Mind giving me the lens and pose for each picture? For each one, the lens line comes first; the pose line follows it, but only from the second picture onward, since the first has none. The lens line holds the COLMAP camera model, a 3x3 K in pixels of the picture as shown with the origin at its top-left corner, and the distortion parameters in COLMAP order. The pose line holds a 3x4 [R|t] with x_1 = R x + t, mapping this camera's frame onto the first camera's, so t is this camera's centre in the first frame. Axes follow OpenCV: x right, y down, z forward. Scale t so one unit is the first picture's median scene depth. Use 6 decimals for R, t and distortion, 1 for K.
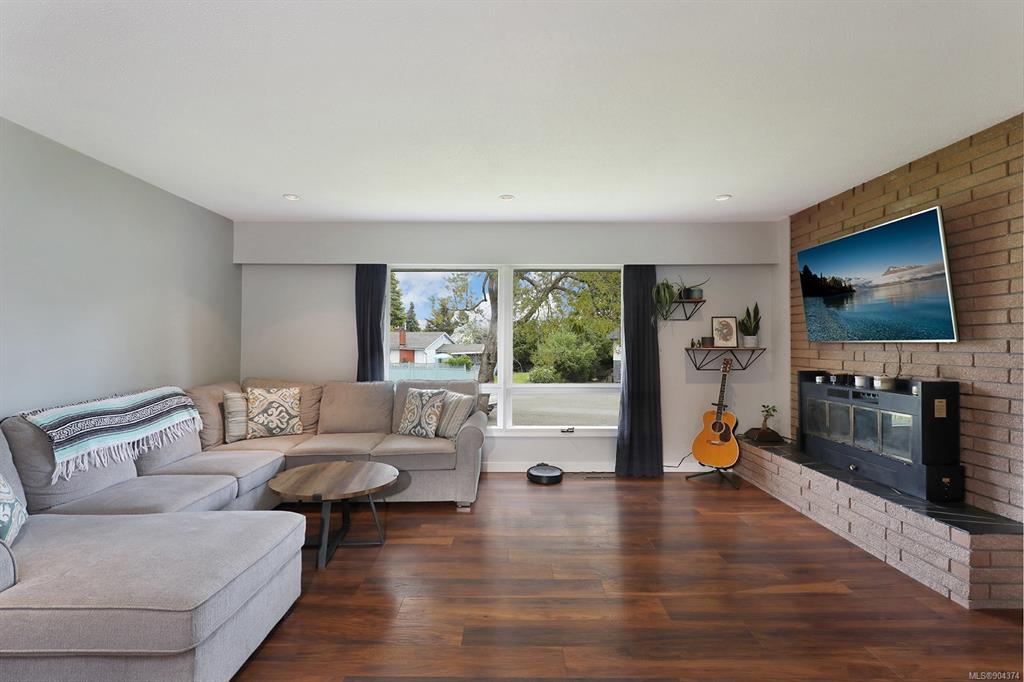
lens RADIAL K [[496.3, 0, 512.5], [0, 496.3, 337.9], [0, 0, 1]] dist [0.000445, -0.000093]
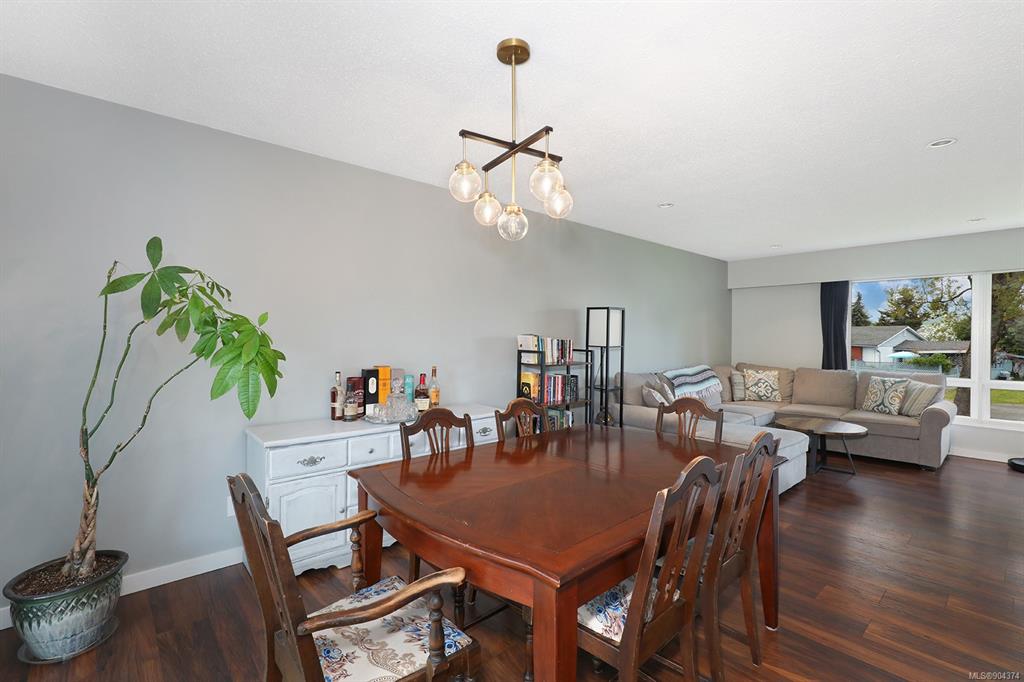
lens RADIAL K [[454.1, 0, 503.0], [0, 454.1, 336.2], [0, 0, 1]] dist [-0.001482, -0.000077]
pose [[0.649147, 0.000305, -0.760663, 0.071822], [0.004013, 0.999985, 0.003826, -0.013033], [0.760652, -0.005536, 0.649136, -0.530598]]
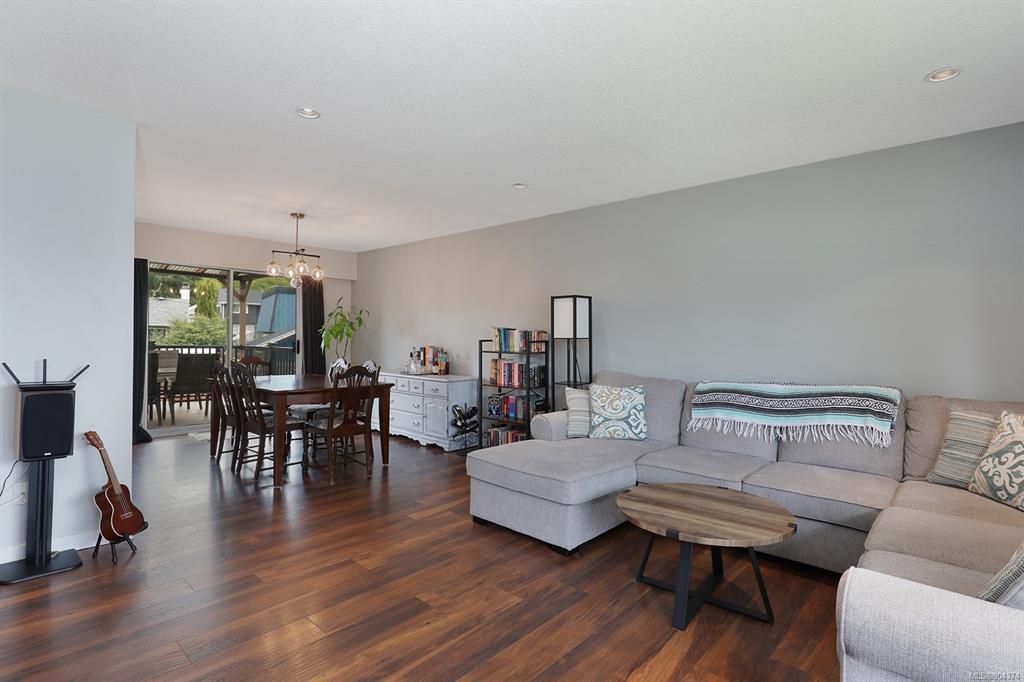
lens RADIAL K [[502.5, 0, 516.8], [0, 502.5, 341.5], [0, 0, 1]] dist [0.000364, 0.000213]
pose [[-0.678589, -0.003513, -0.734510, 0.287788], [-0.006406, 0.999979, 0.001136, 0.022278], [0.734490, 0.005476, -0.678597, 0.971612]]
